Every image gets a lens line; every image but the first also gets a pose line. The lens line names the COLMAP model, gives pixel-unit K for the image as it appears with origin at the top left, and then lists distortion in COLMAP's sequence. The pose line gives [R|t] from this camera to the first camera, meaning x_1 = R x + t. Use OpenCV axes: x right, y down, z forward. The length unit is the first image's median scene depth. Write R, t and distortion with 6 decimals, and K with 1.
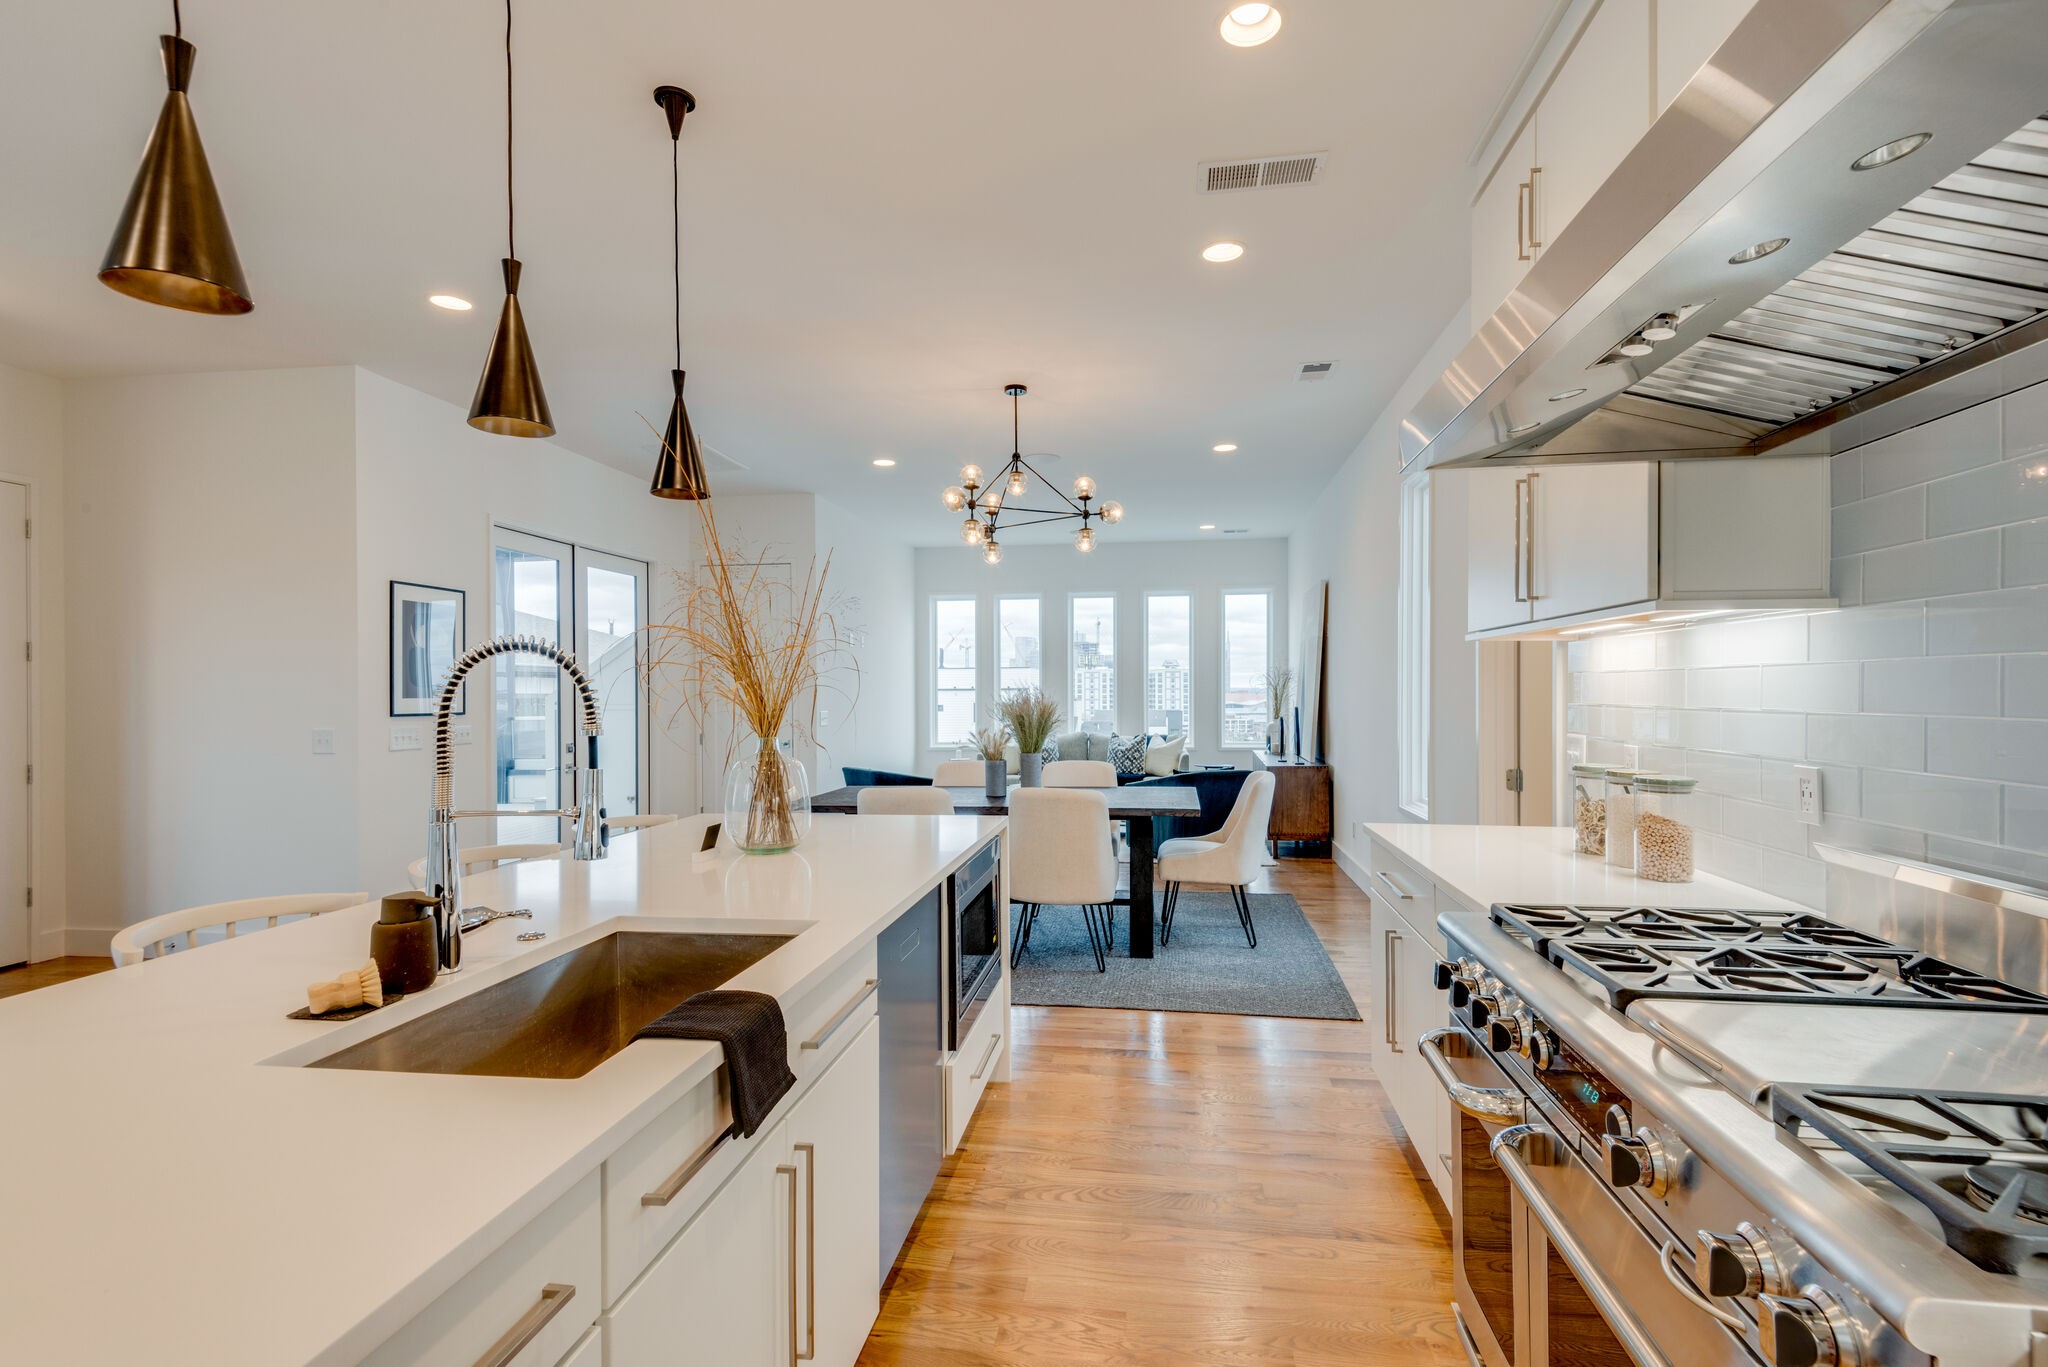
lens RADIAL K [[1099.9, 0, 1024.1], [0, 1099.9, 688.2], [0, 0, 1]] dist [0.032920, -0.016019]
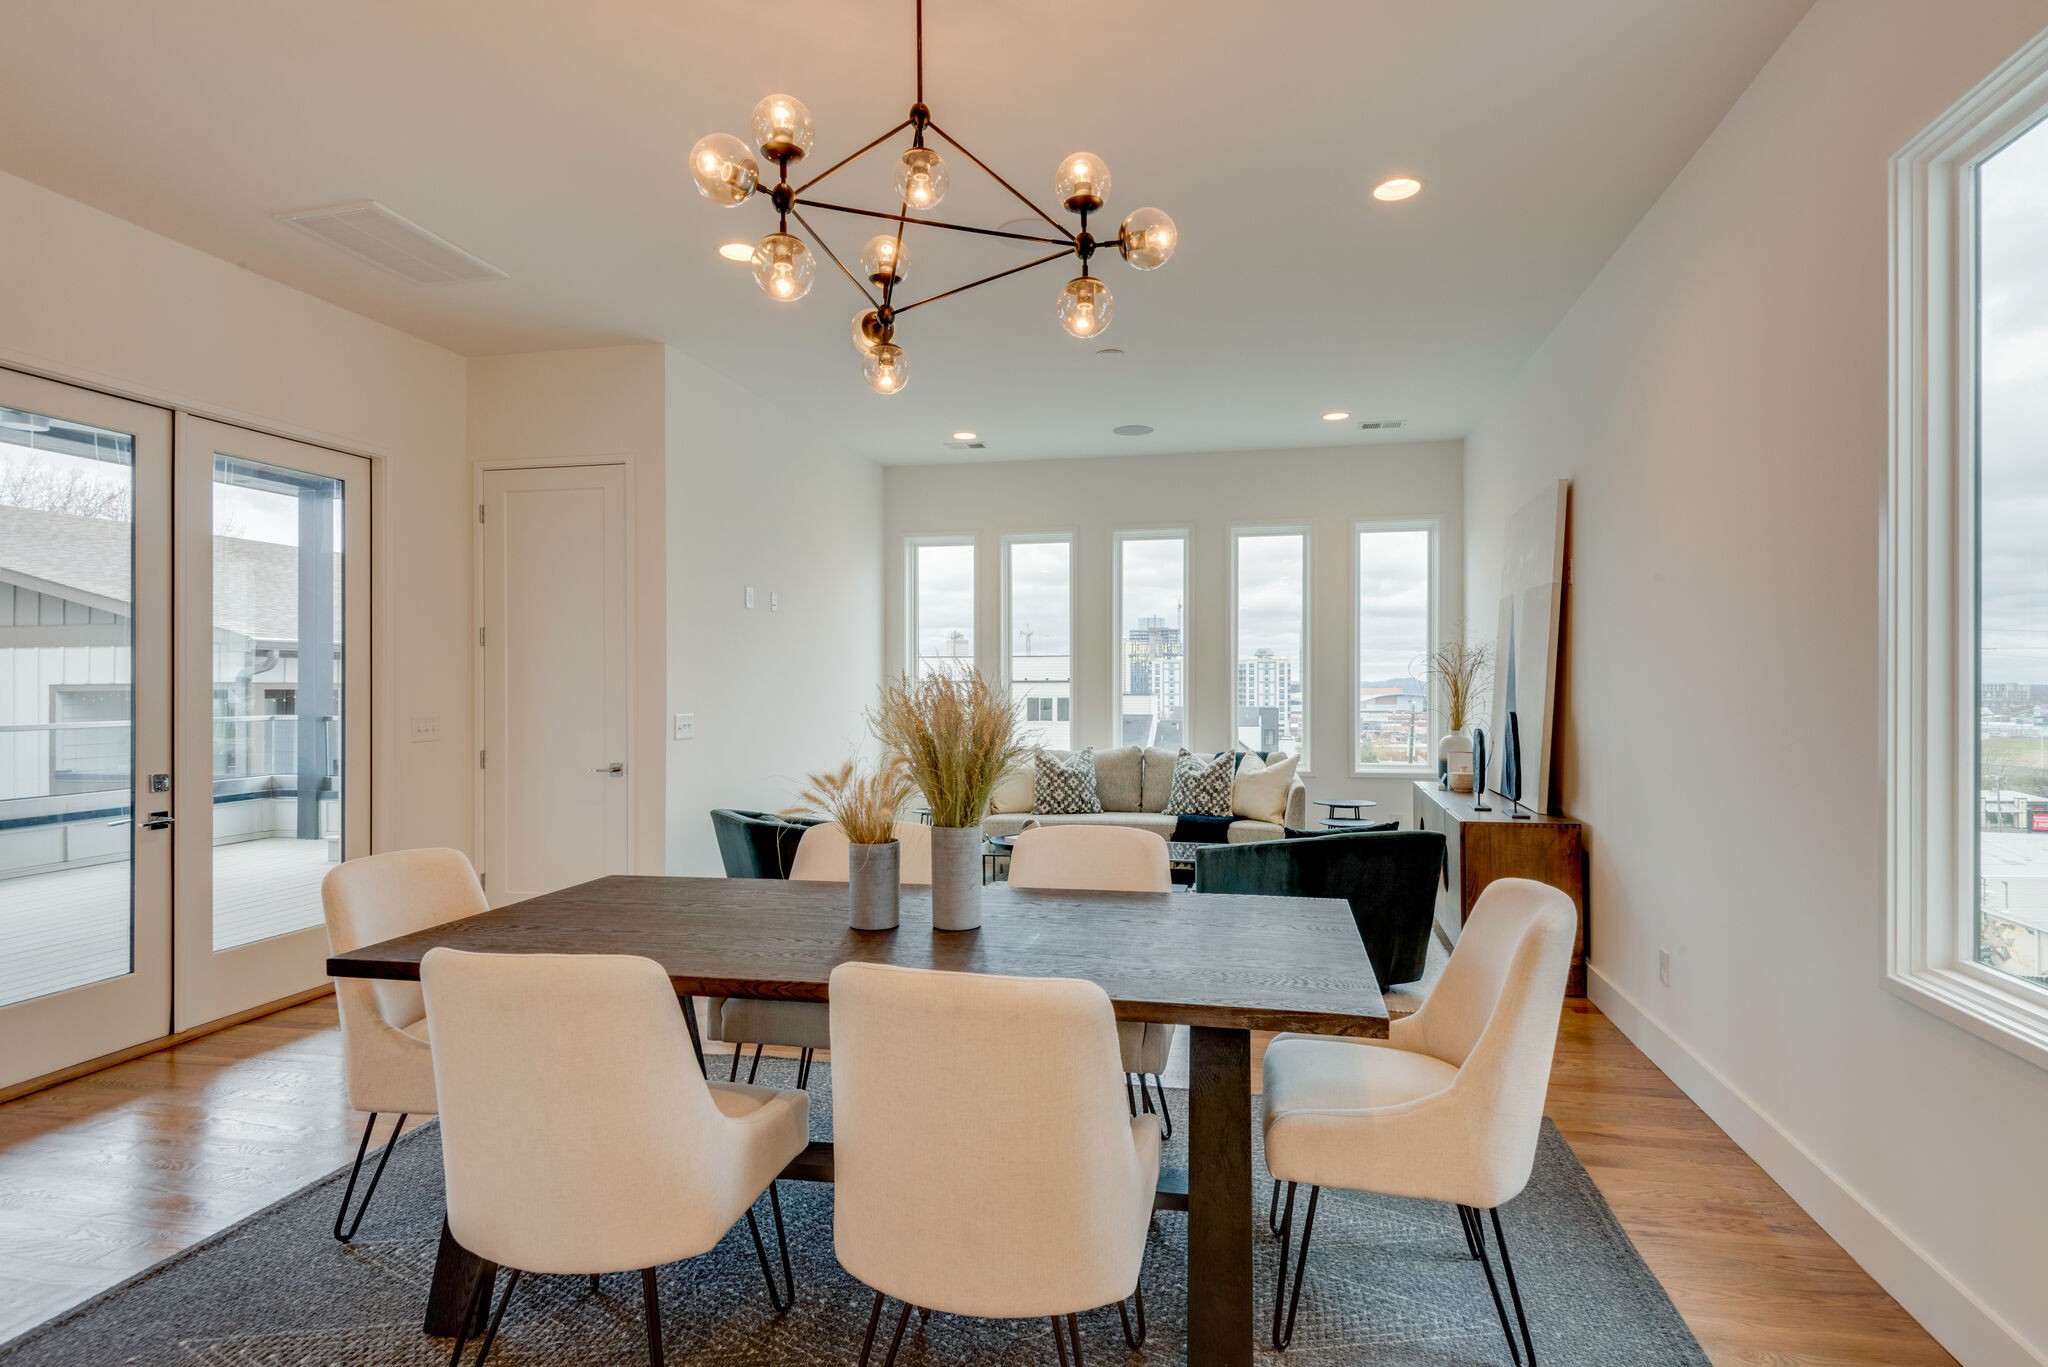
lens RADIAL K [[1099.9, 0, 1030.3], [0, 1099.9, 676.5], [0, 0, 1]] dist [0.032920, -0.016019]
pose [[0.997298, 0.003340, -0.073380, 0.048793], [-0.003700, 0.999982, -0.004764, 0.002998], [0.073363, 0.005023, 0.997293, 0.434110]]
